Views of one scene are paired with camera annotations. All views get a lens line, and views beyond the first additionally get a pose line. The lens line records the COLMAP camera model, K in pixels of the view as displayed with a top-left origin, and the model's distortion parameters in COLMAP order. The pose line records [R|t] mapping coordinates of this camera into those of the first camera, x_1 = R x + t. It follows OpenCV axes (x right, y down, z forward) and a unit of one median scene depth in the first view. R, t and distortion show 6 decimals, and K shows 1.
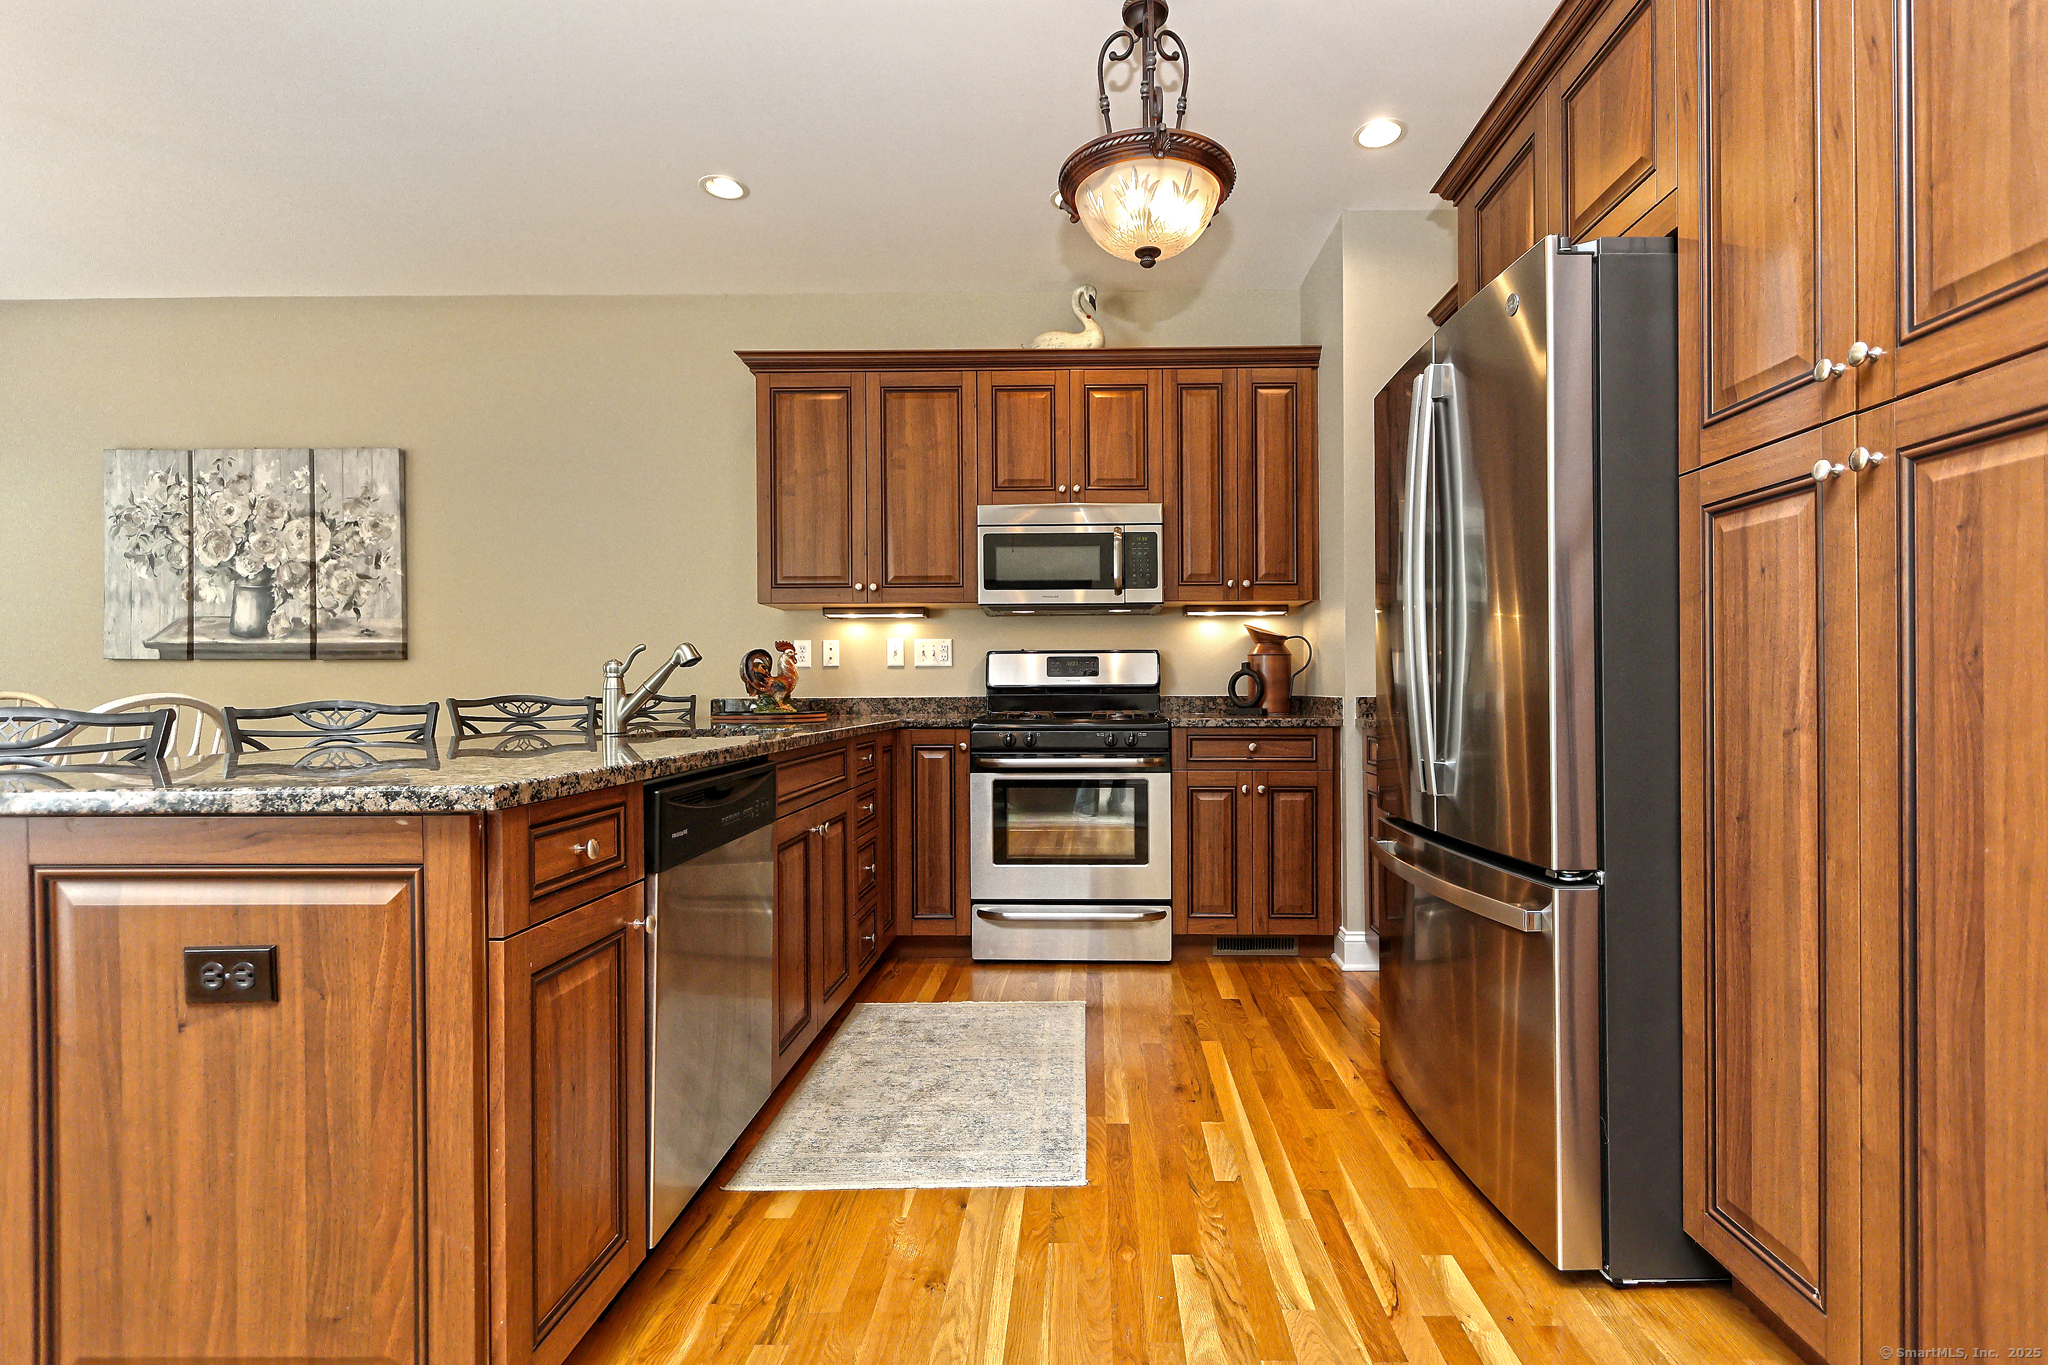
lens RADIAL K [[954.0, 0, 1034.7], [0, 954.0, 706.4], [0, 0, 1]] dist [0.007291, -0.003461]
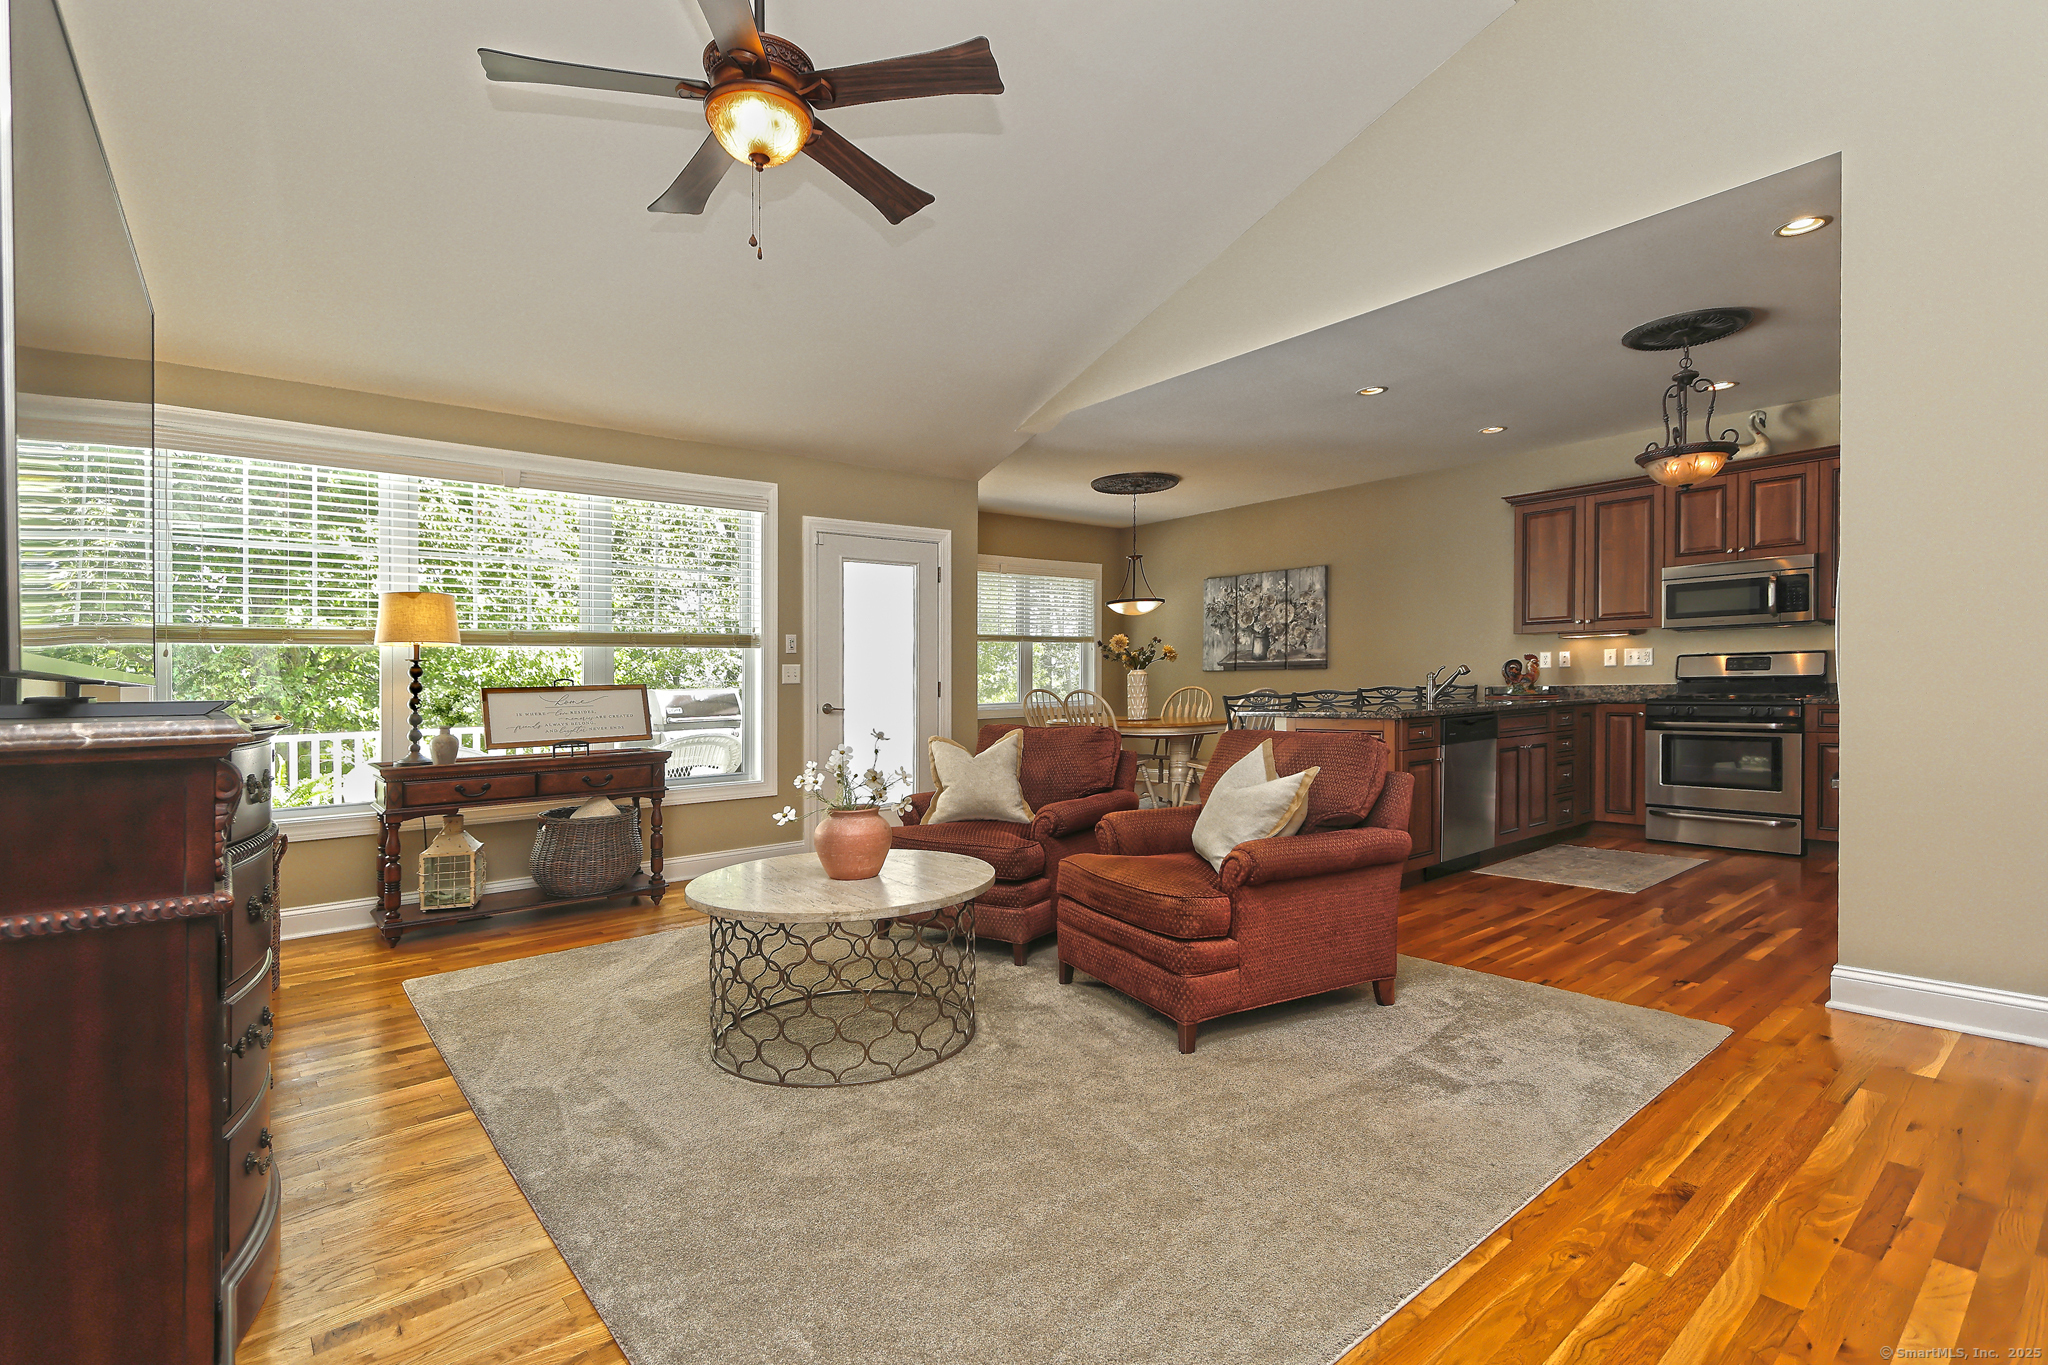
lens RADIAL K [[898.6, 0, 1007.4], [0, 898.6, 695.7], [0, 0, 1]] dist [0.003500, -0.000039]
pose [[0.679059, 0.001726, -0.734082, 0.286096], [0.003812, 0.999975, 0.005876, -0.005068], [0.734074, -0.006789, 0.679036, -0.803515]]
